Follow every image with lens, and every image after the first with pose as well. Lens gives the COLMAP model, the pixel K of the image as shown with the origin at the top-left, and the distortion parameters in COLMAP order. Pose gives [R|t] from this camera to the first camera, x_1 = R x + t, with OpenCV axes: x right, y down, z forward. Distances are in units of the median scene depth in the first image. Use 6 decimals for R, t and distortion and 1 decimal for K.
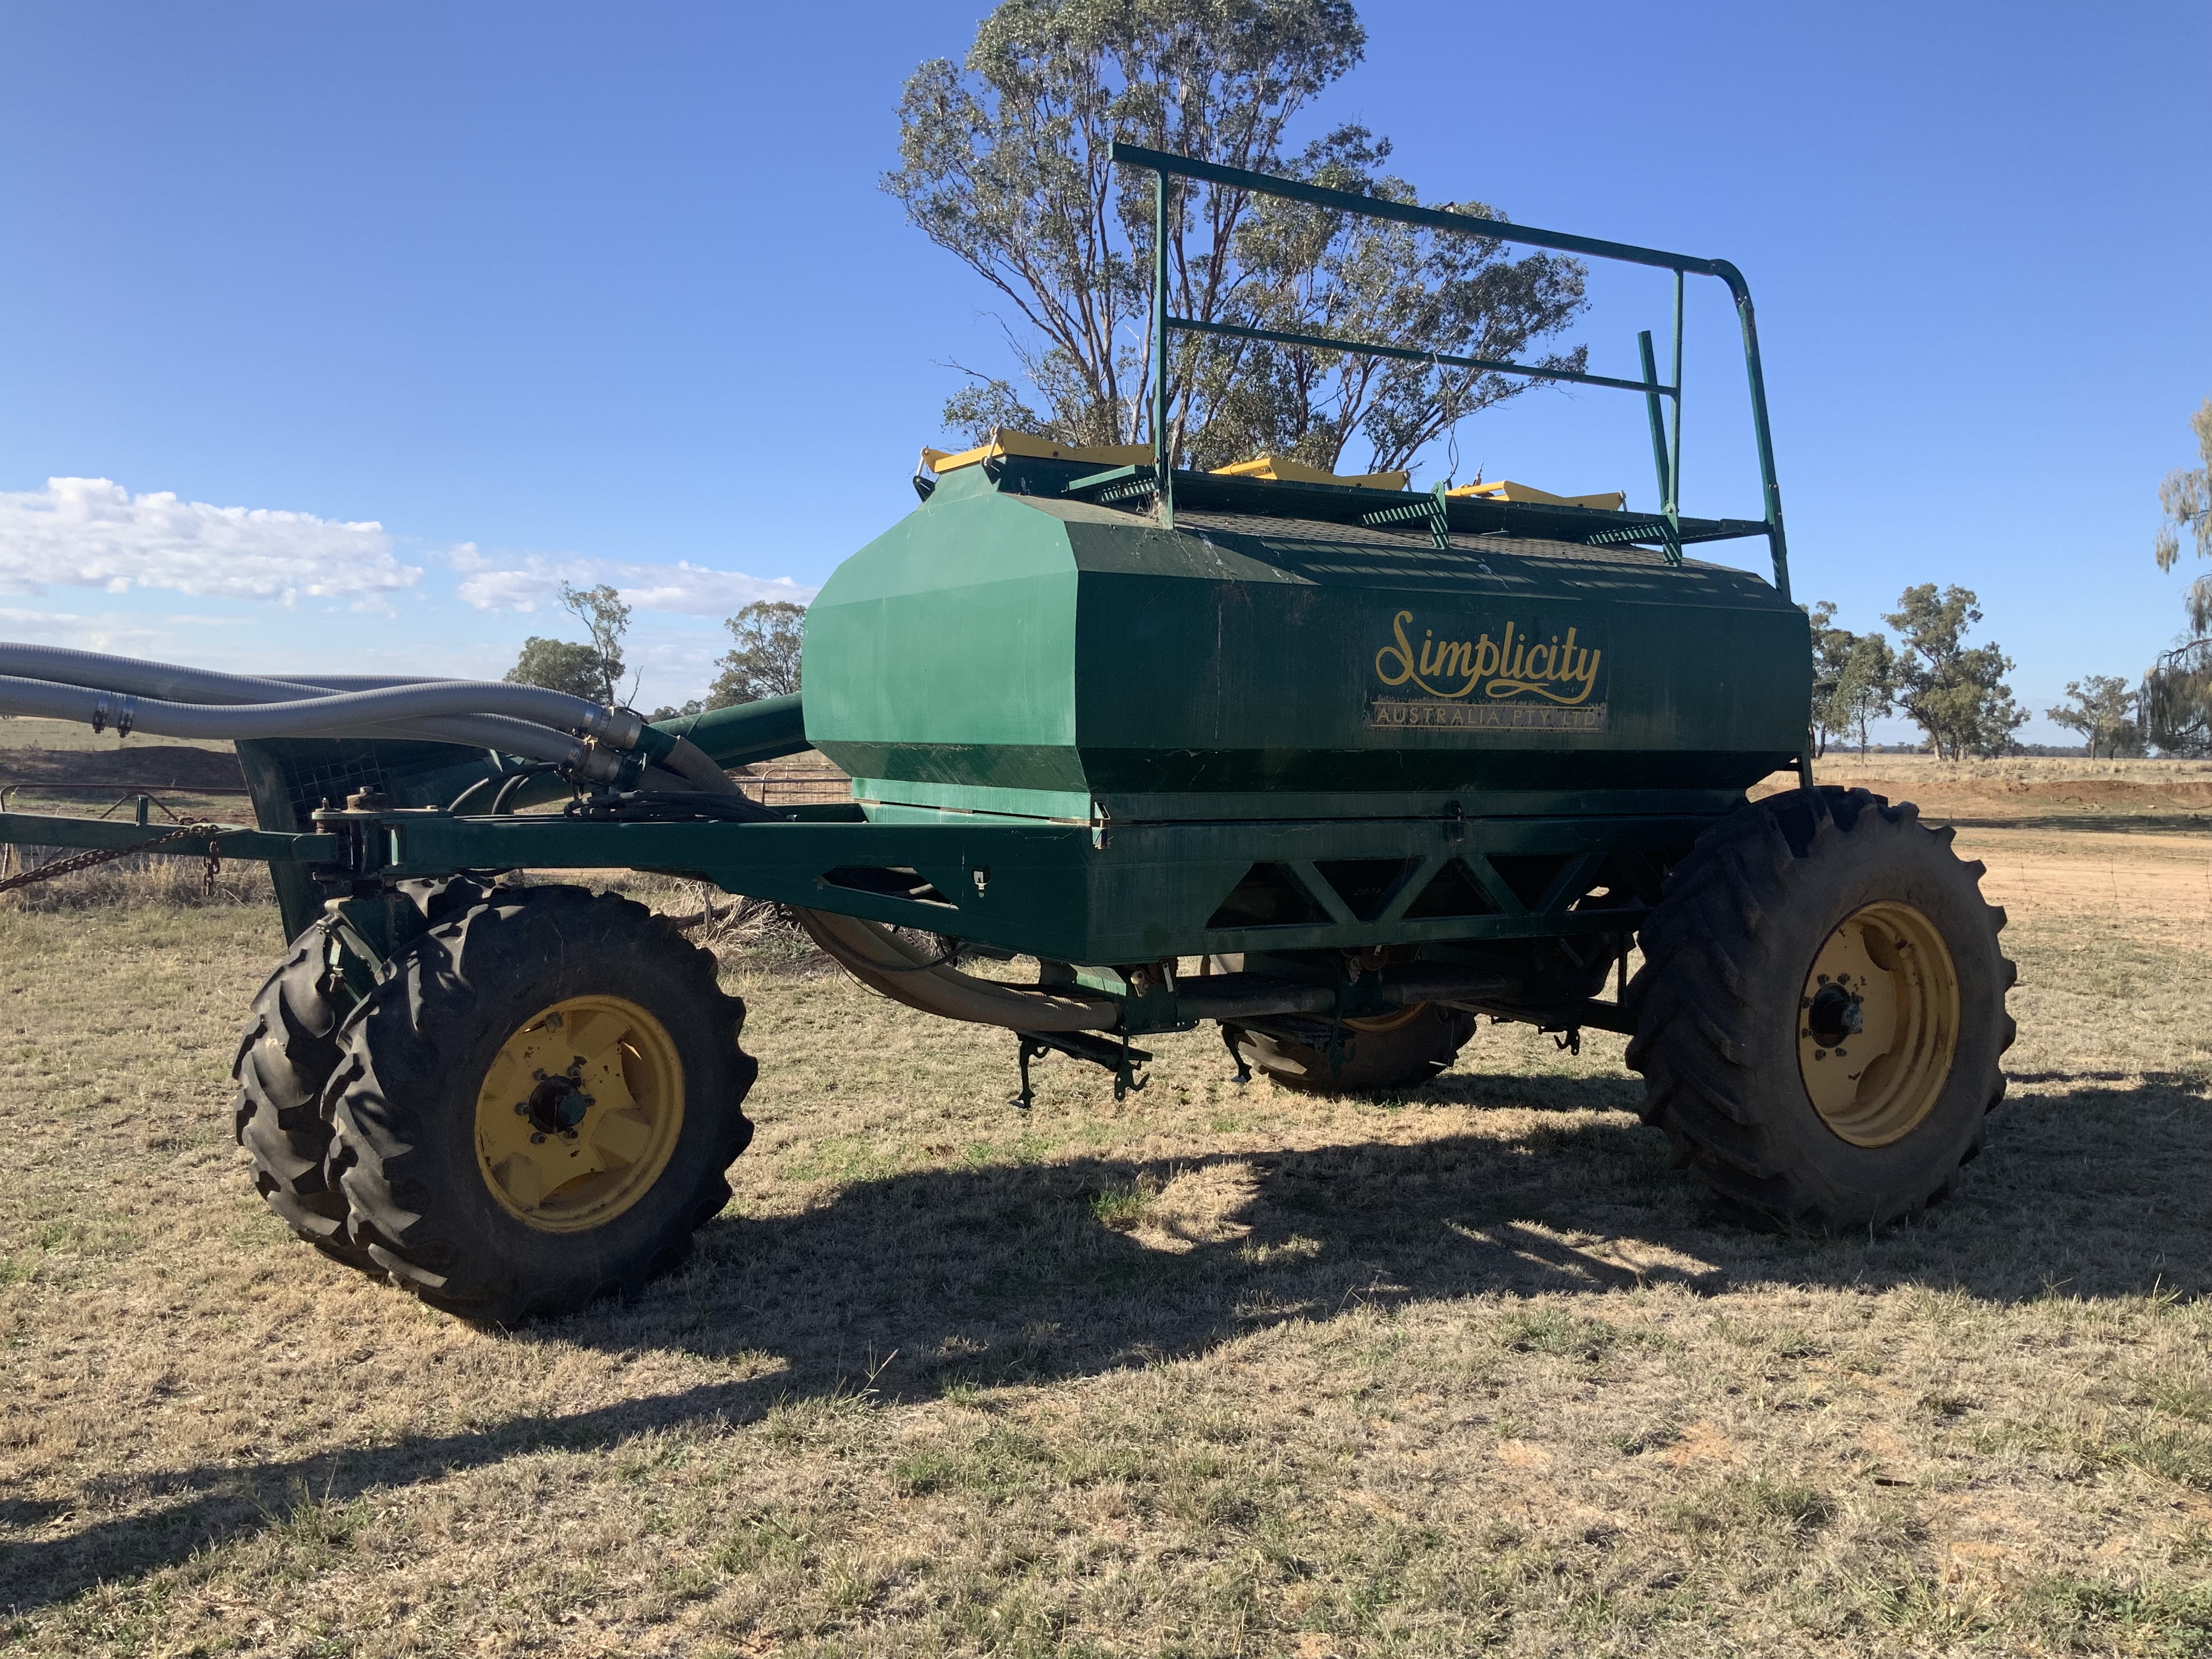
lens RADIAL K [[1888.3, 0, 1106.0], [0, 1888.3, 829.5], [0, 0, 1]] dist [0.010444, 0.006676]
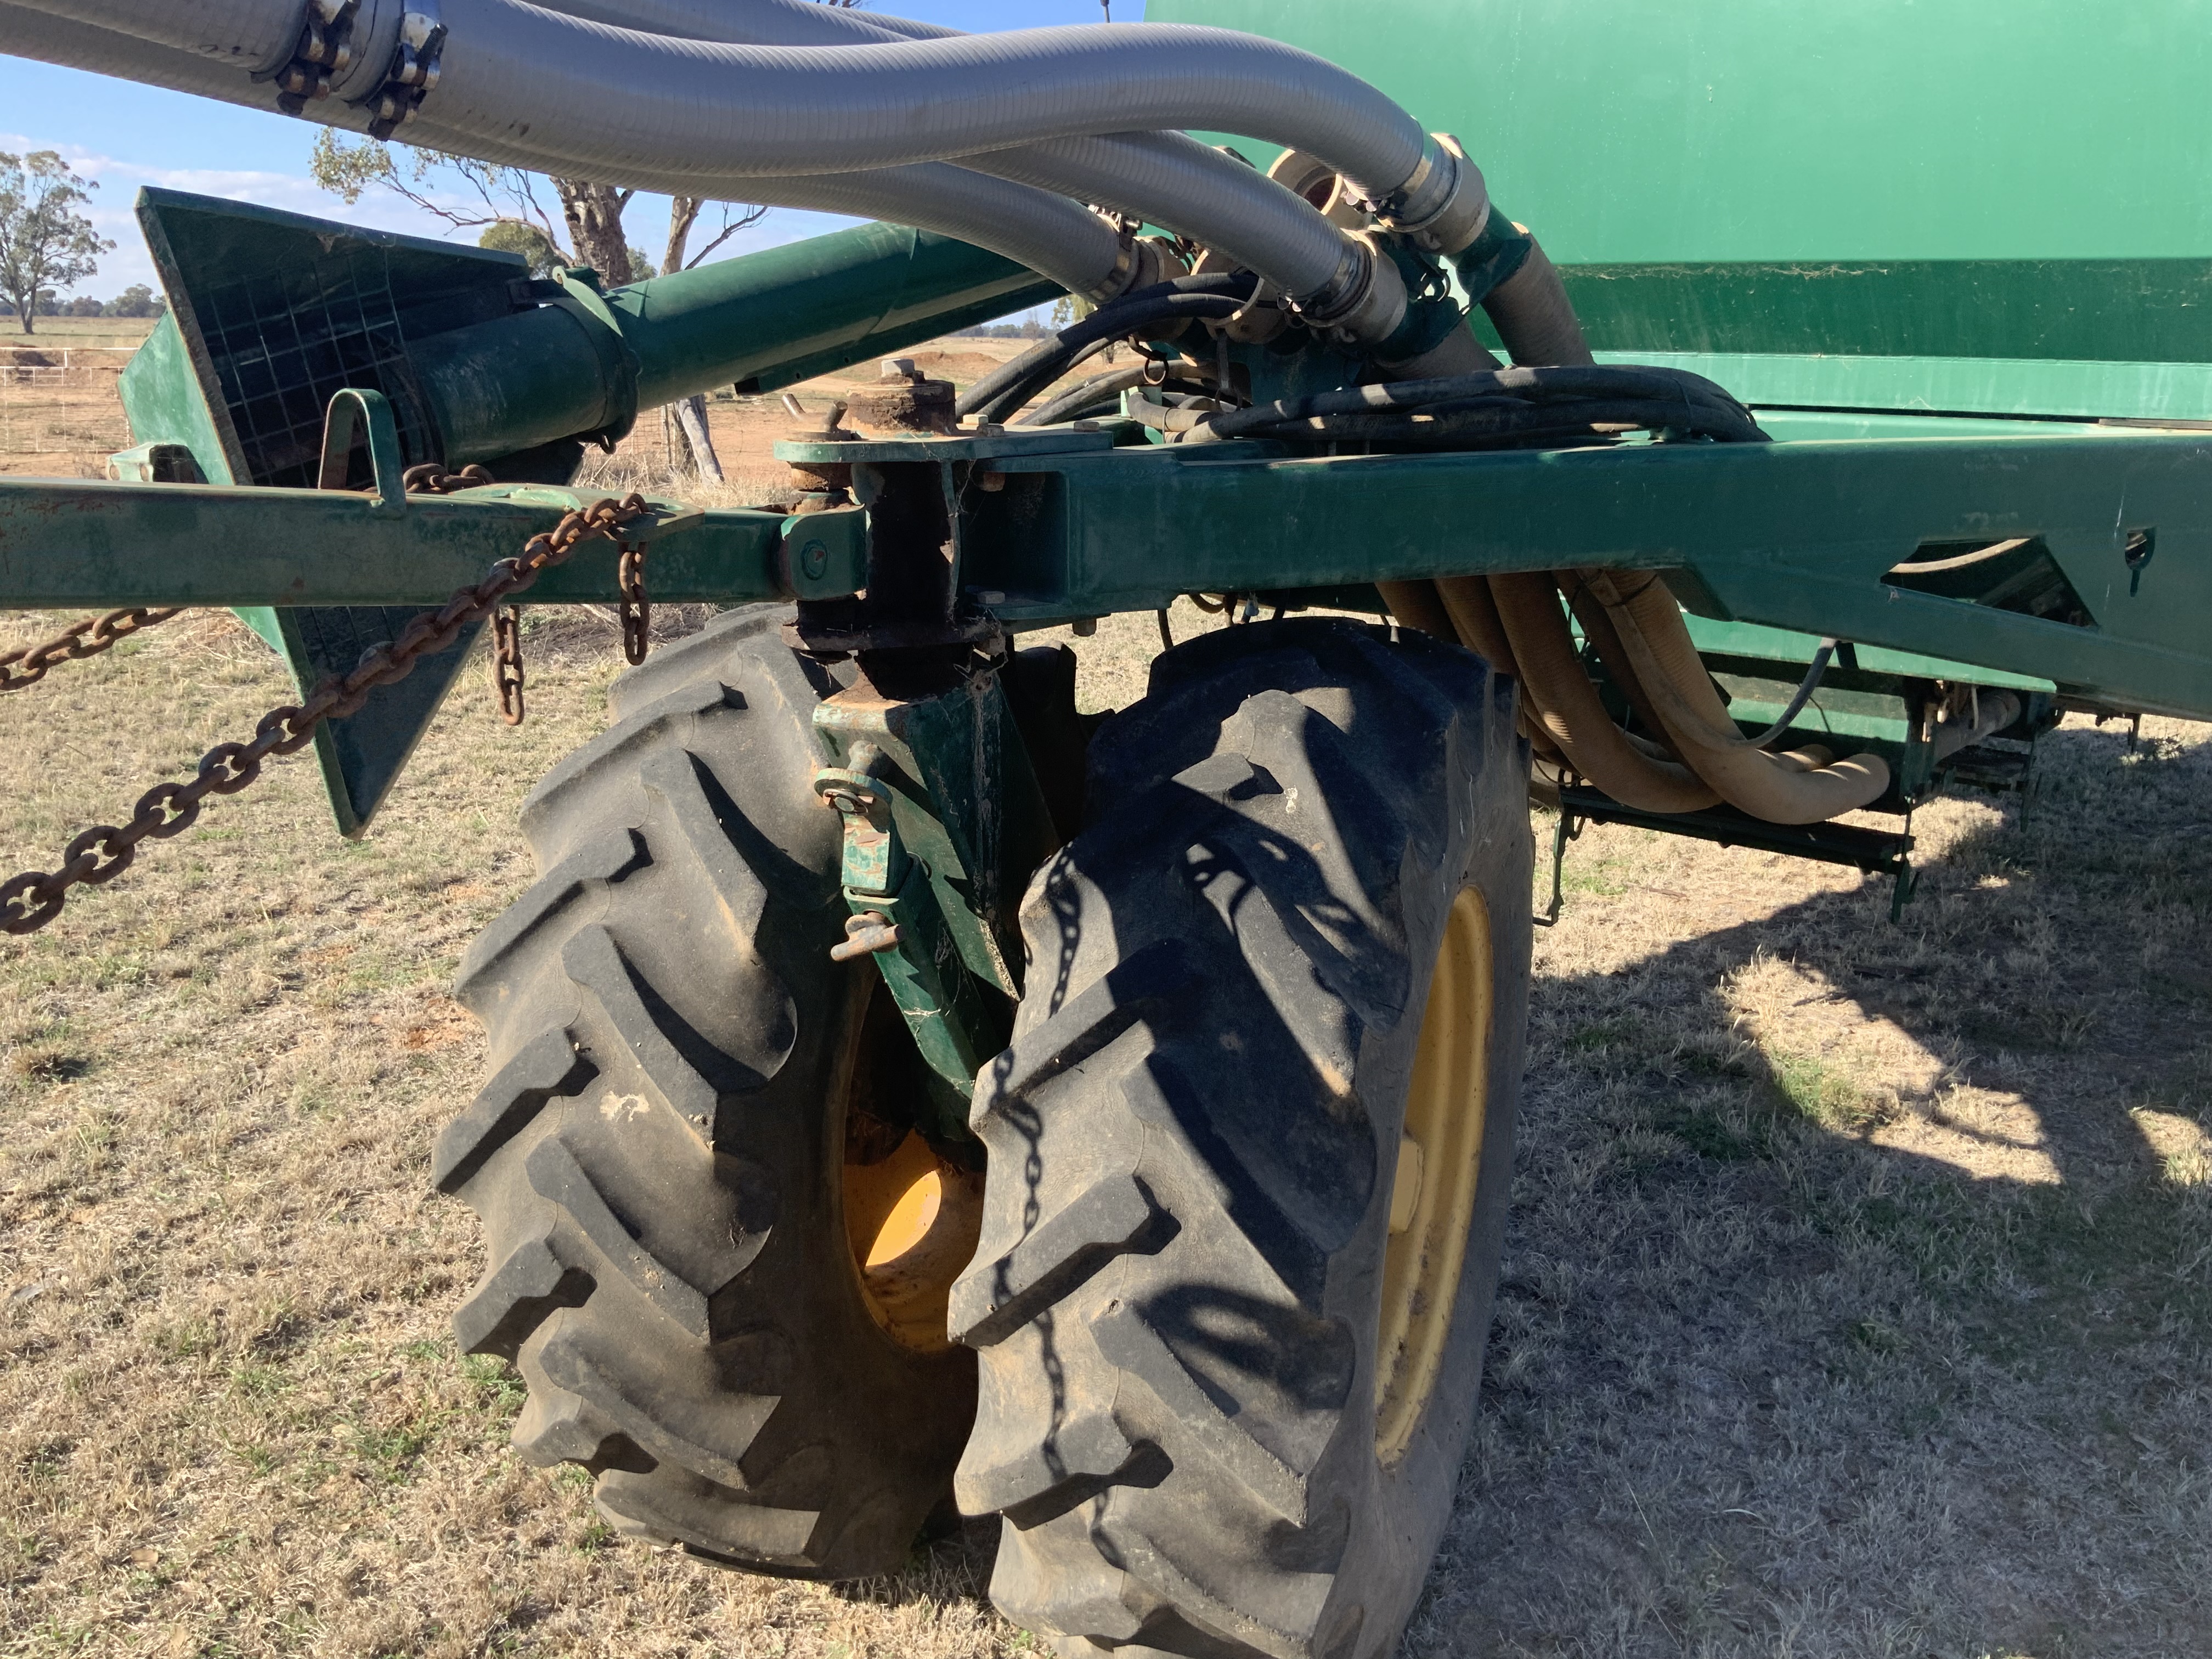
lens RADIAL K [[1888.3, 0, 1106.0], [0, 1888.3, 829.5], [0, 0, 1]] dist [0.010444, 0.006676]
pose [[0.935634, -0.086800, 0.342132, -0.475562], [0.011837, 0.976463, 0.215361, -0.012935], [-0.352773, -0.197449, 0.914639, 0.657662]]
